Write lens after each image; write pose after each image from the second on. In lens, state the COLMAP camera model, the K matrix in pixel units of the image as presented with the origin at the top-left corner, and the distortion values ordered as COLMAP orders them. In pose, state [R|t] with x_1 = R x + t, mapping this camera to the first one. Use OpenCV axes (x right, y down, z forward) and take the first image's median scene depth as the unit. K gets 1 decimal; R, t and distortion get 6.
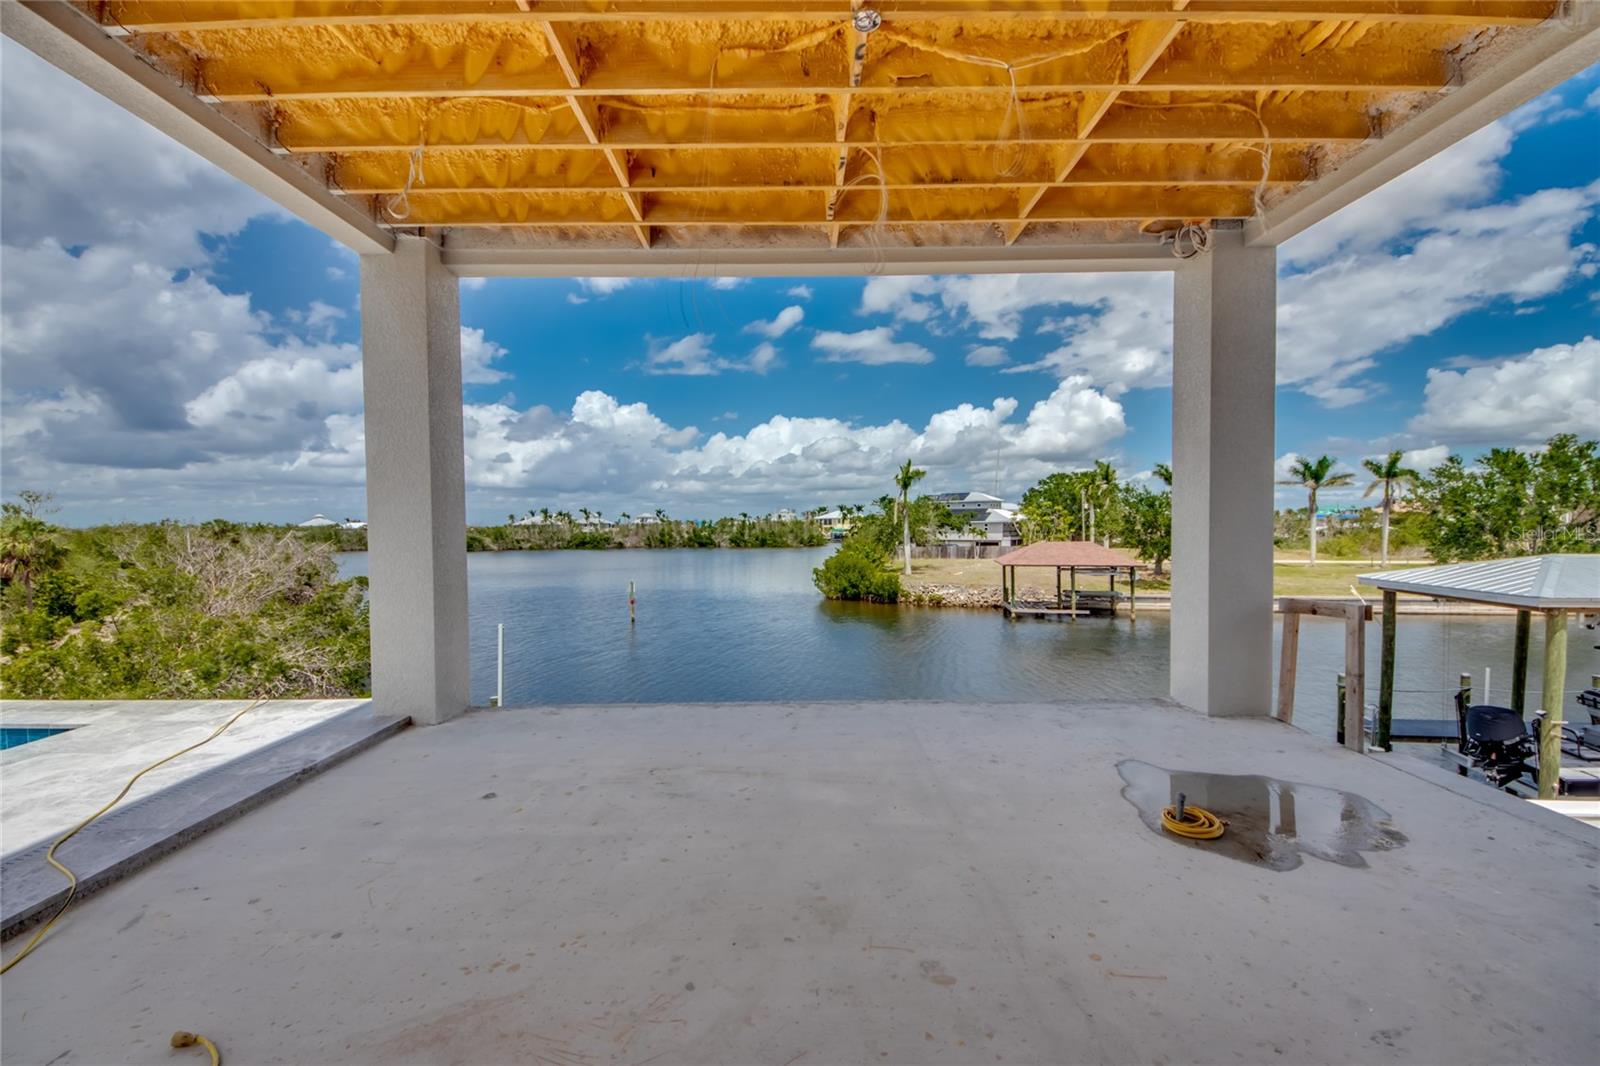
lens RADIAL K [[589.7, 0, 835.5], [0, 589.7, 538.2], [0, 0, 1]] dist [0.013375, -0.017549]
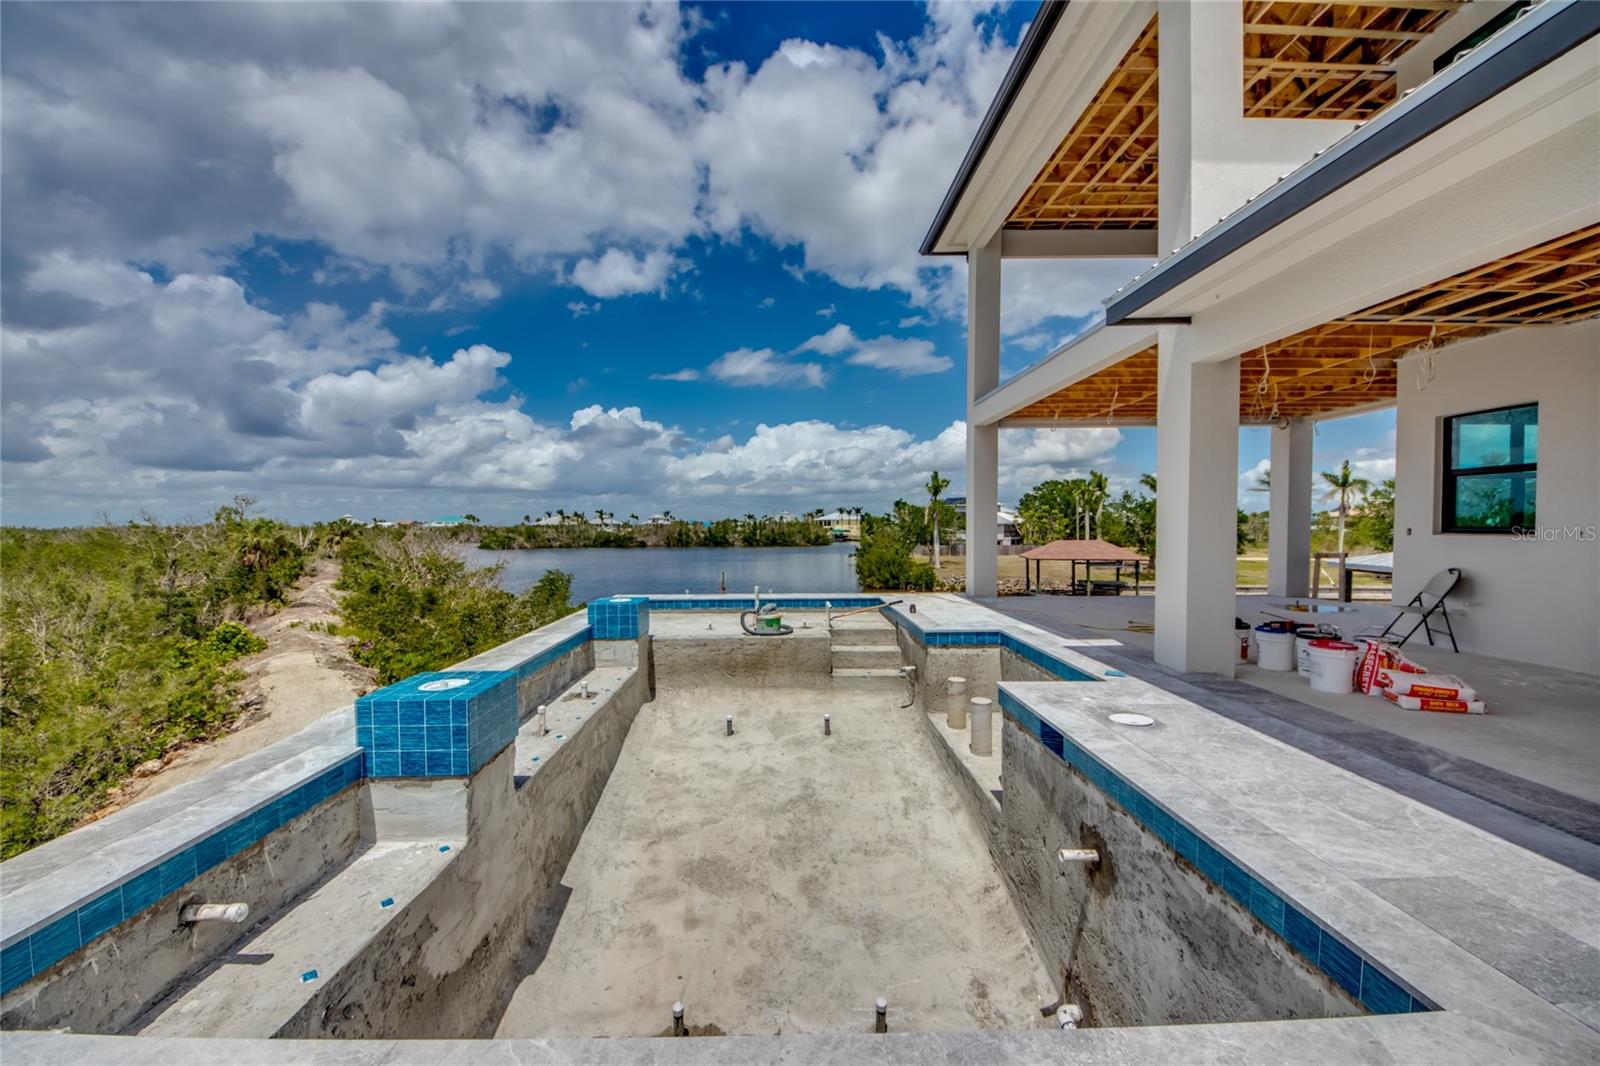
lens RADIAL K [[614.3, 0, 787.2], [0, 614.3, 536.8], [0, 0, 1]] dist [0.030114, -0.020542]
pose [[0.999683, 0.003218, 0.024982, -0.162580], [-0.003092, 0.999982, -0.005109, 0.004688], [-0.024998, 0.005030, 0.999675, -0.169629]]
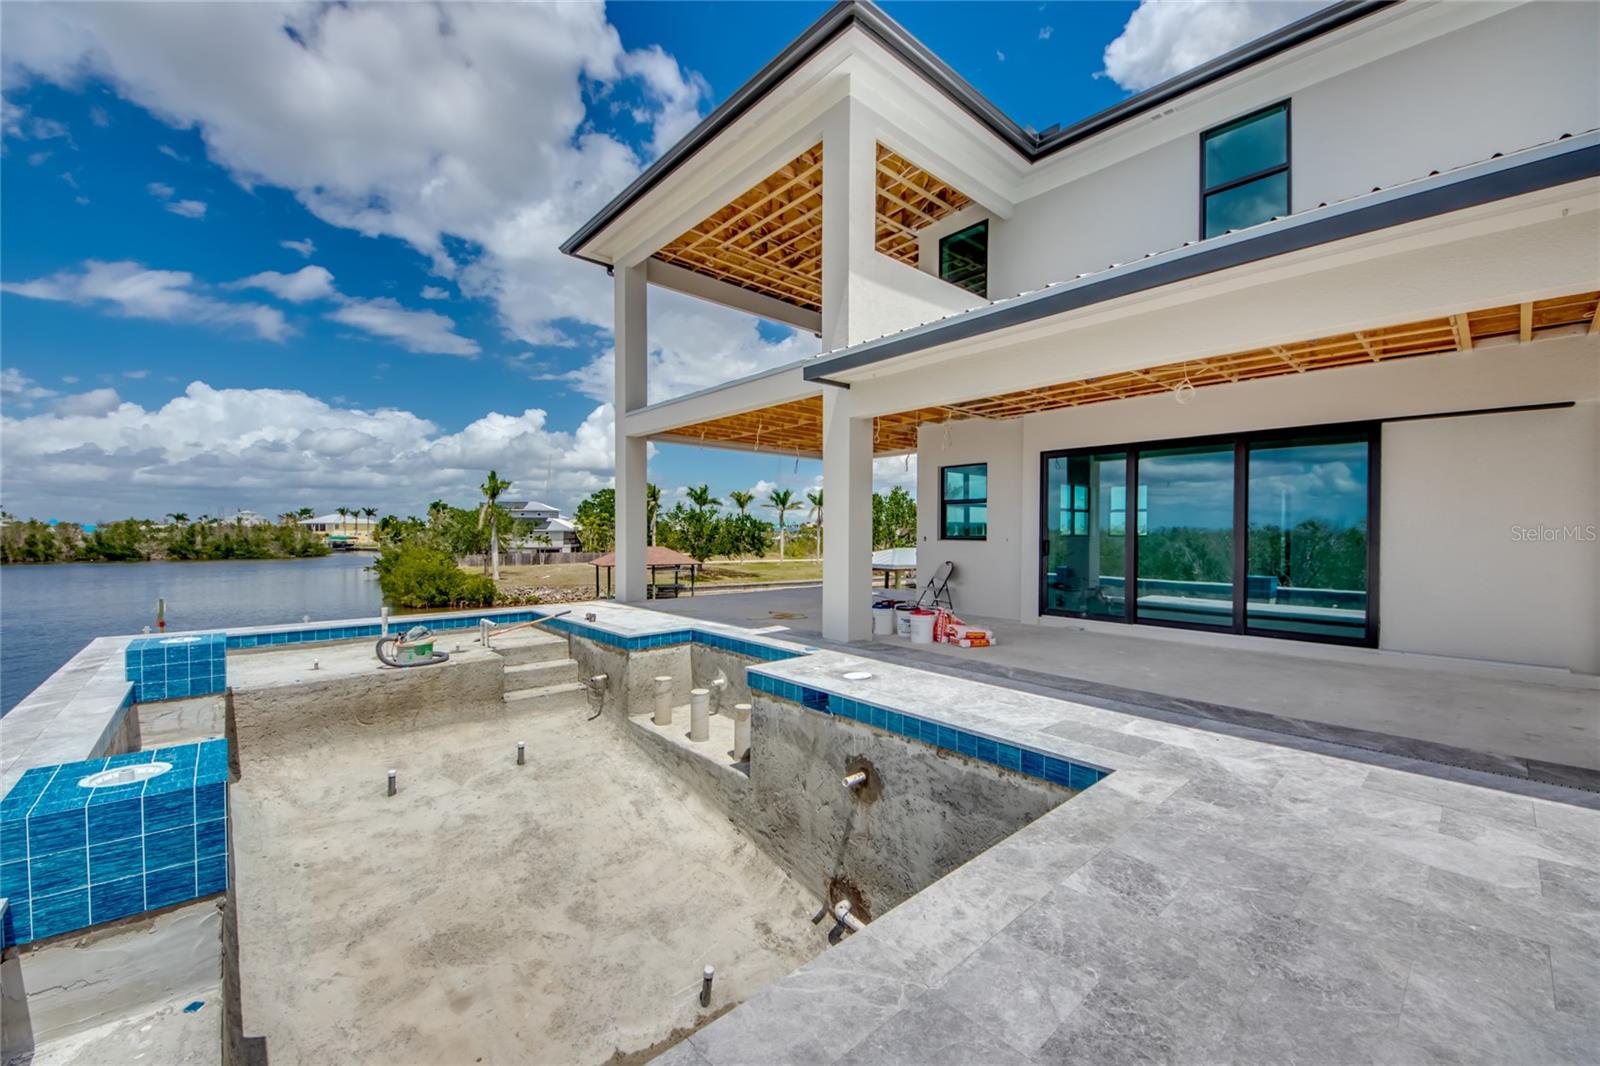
lens RADIAL K [[642.0, 0, 798.6], [0, 642.0, 522.9], [0, 0, 1]] dist [0.069928, -0.039621]
pose [[0.730005, 0.020970, 0.683120, -0.217676], [0.005598, 0.999312, -0.036658, 0.004633], [-0.683418, 0.030584, 0.729386, -0.167406]]
